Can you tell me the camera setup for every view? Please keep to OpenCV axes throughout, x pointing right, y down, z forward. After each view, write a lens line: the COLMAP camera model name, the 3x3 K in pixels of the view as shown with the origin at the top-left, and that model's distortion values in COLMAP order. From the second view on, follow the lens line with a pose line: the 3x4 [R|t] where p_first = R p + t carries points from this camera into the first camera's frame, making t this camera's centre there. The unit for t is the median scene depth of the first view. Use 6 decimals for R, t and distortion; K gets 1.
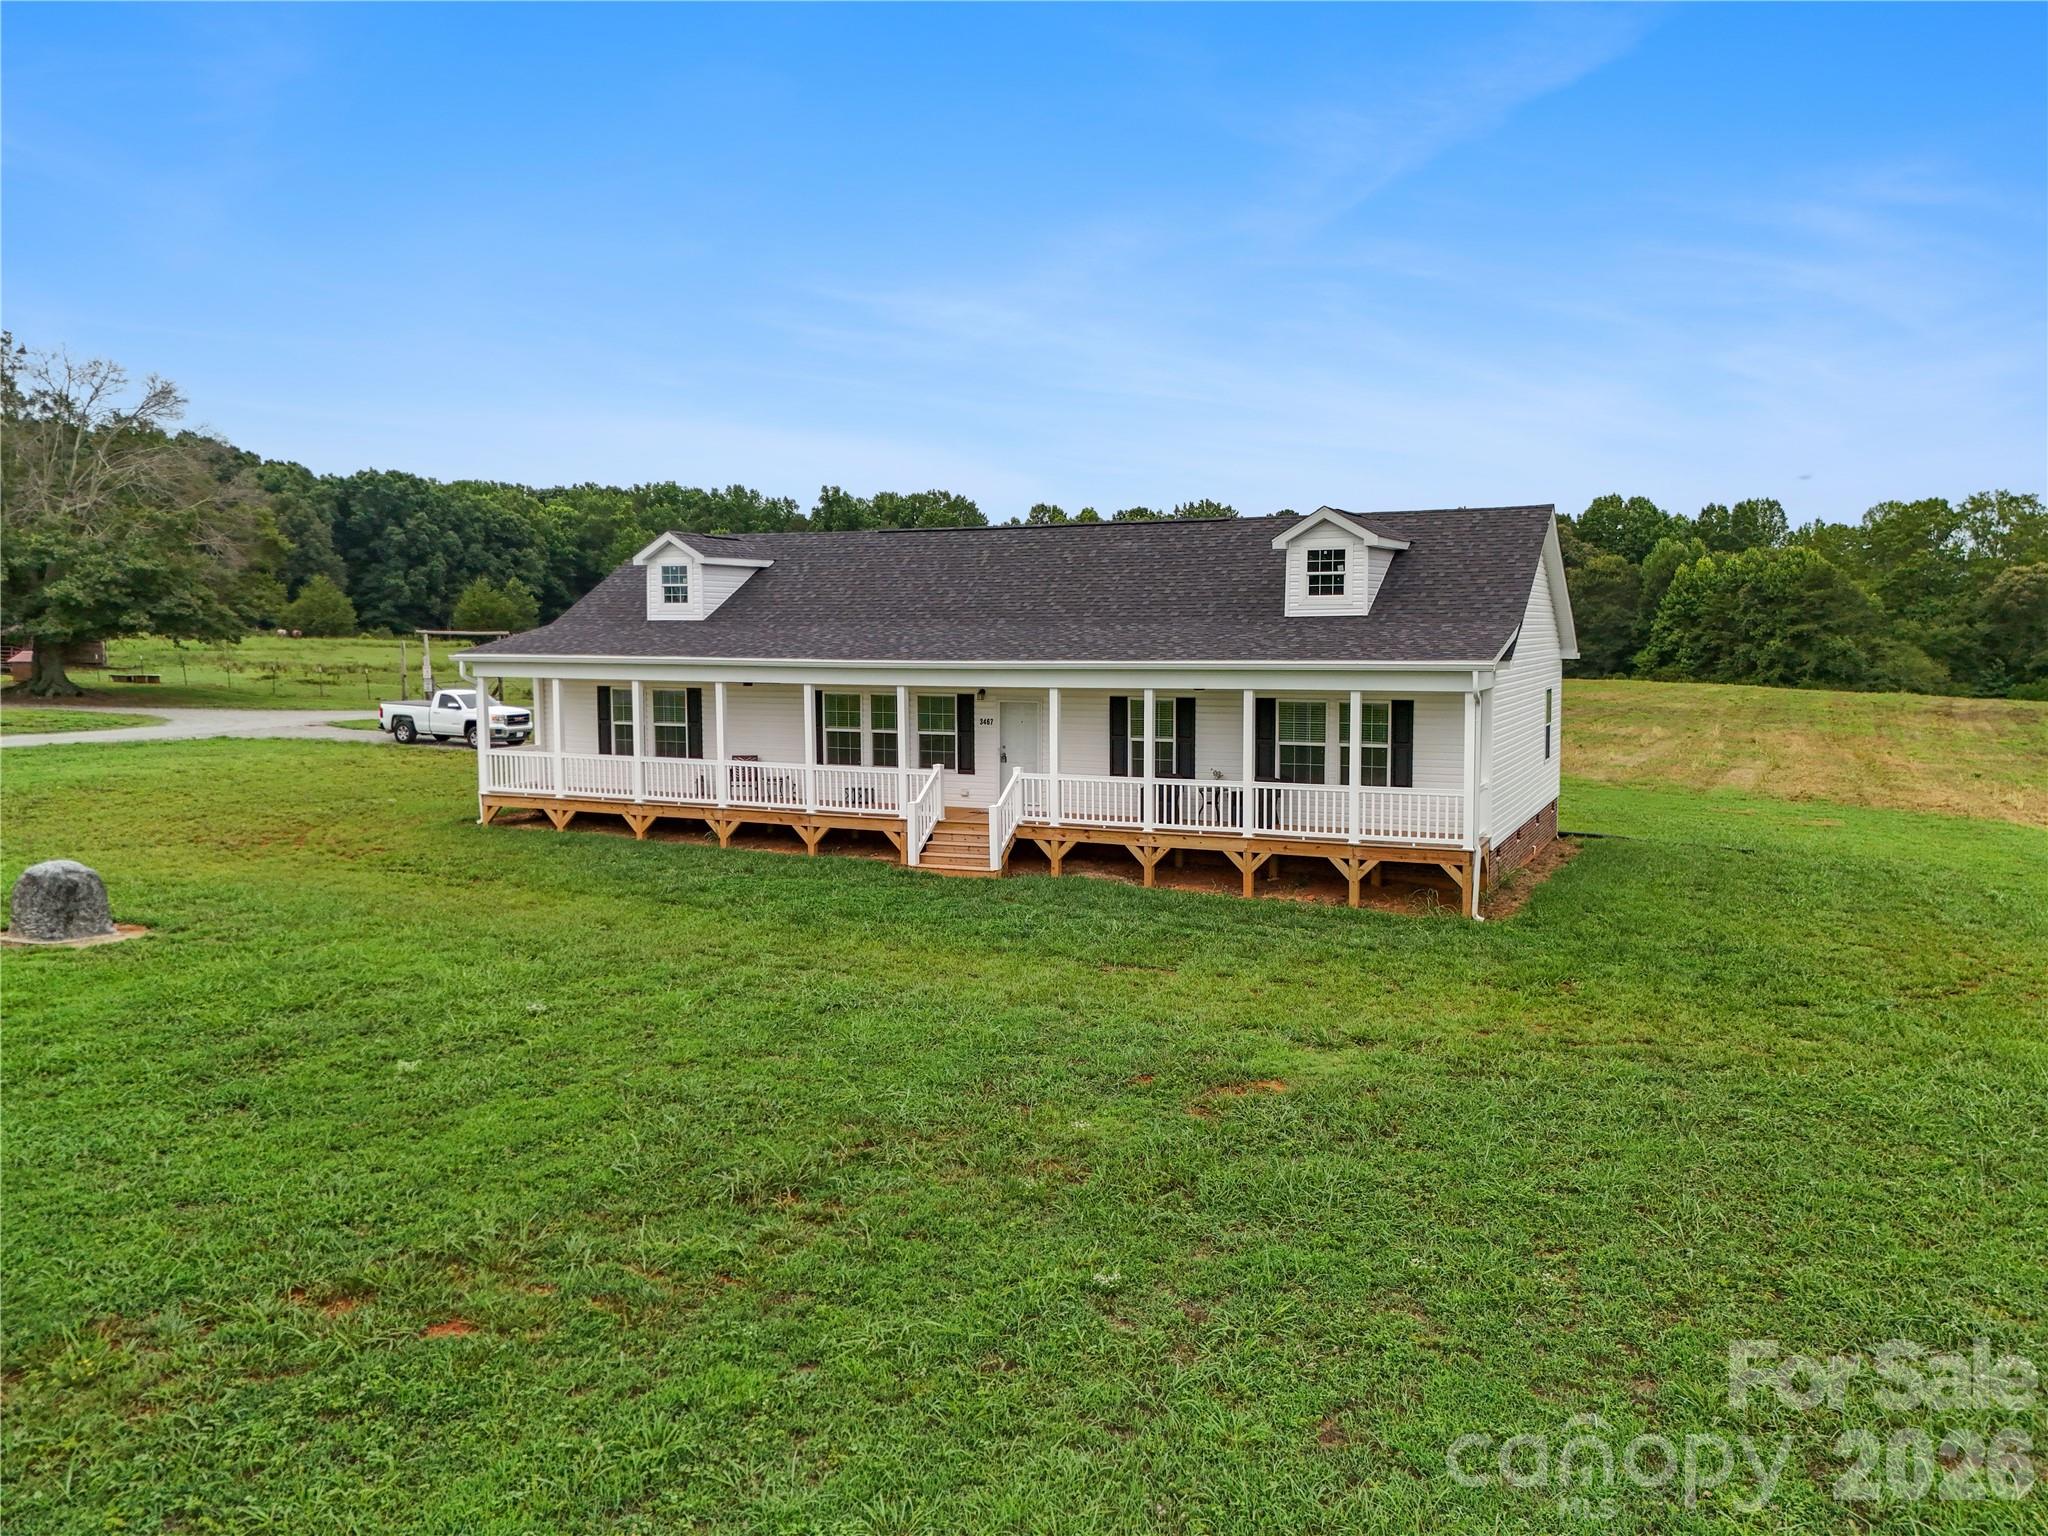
lens RADIAL K [[1627.9, 0, 1028.9], [0, 1627.9, 801.9], [0, 0, 1]] dist [0.263225, -0.001124]
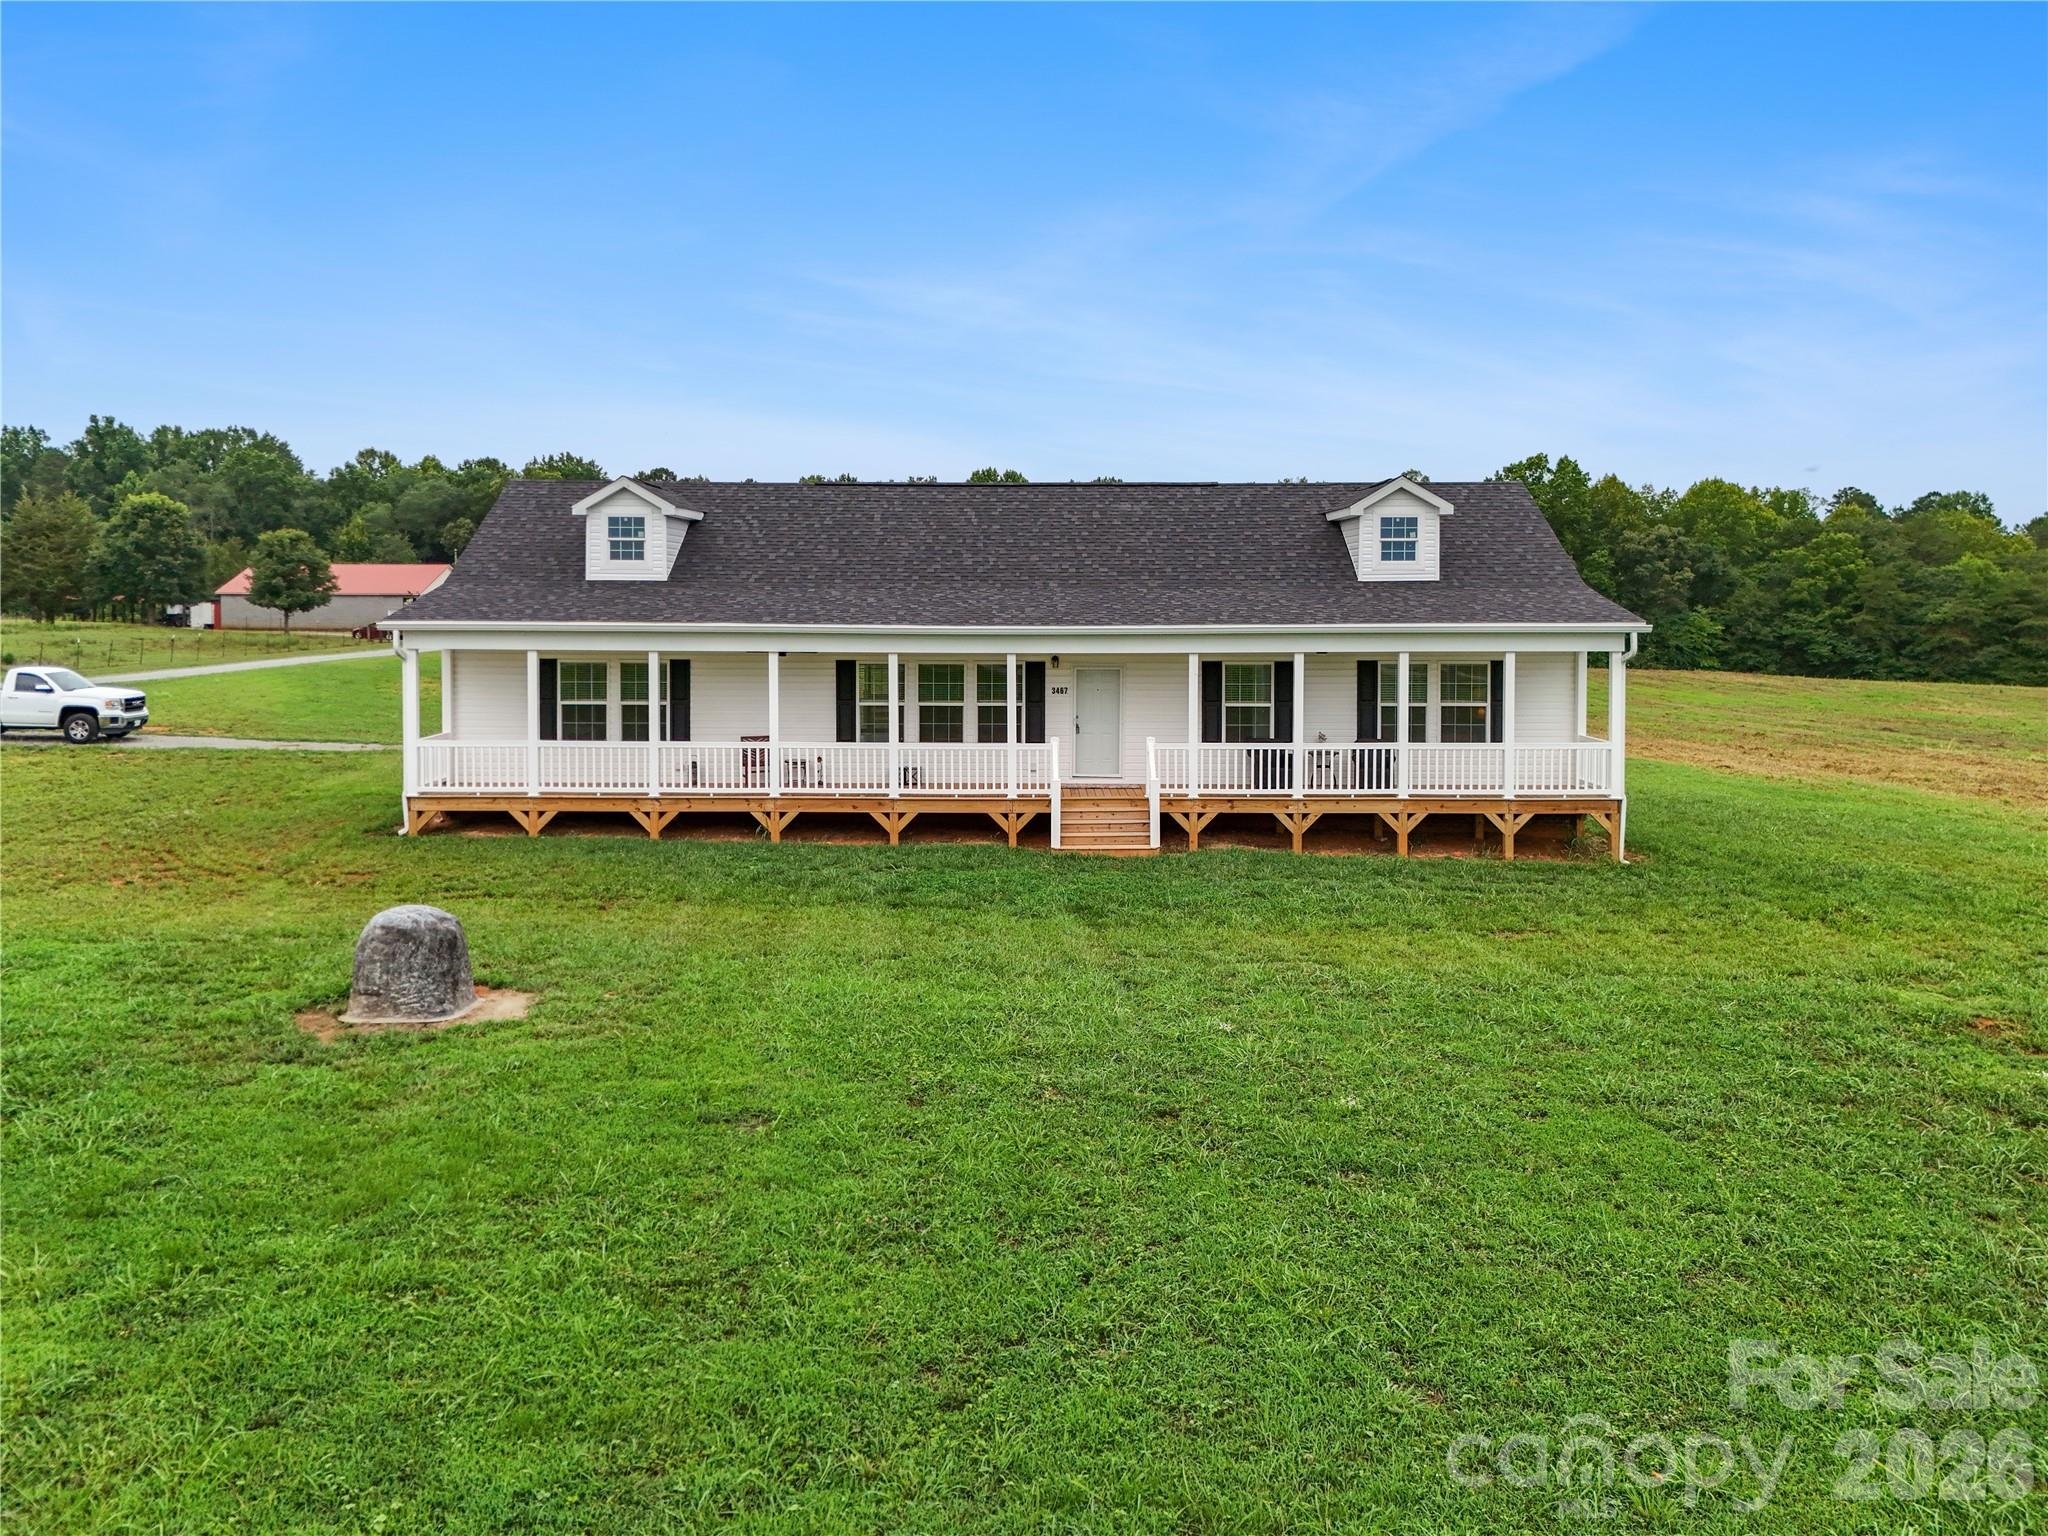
lens RADIAL K [[1529.1, 0, 998.3], [0, 1529.1, 770.7], [0, 0, 1]] dist [0.111443, -0.004539]
pose [[0.891664, -0.047161, 0.450234, -0.467404], [0.042542, 0.998887, 0.020380, -0.023157], [-0.450694, 0.000981, 0.892678, 0.237472]]
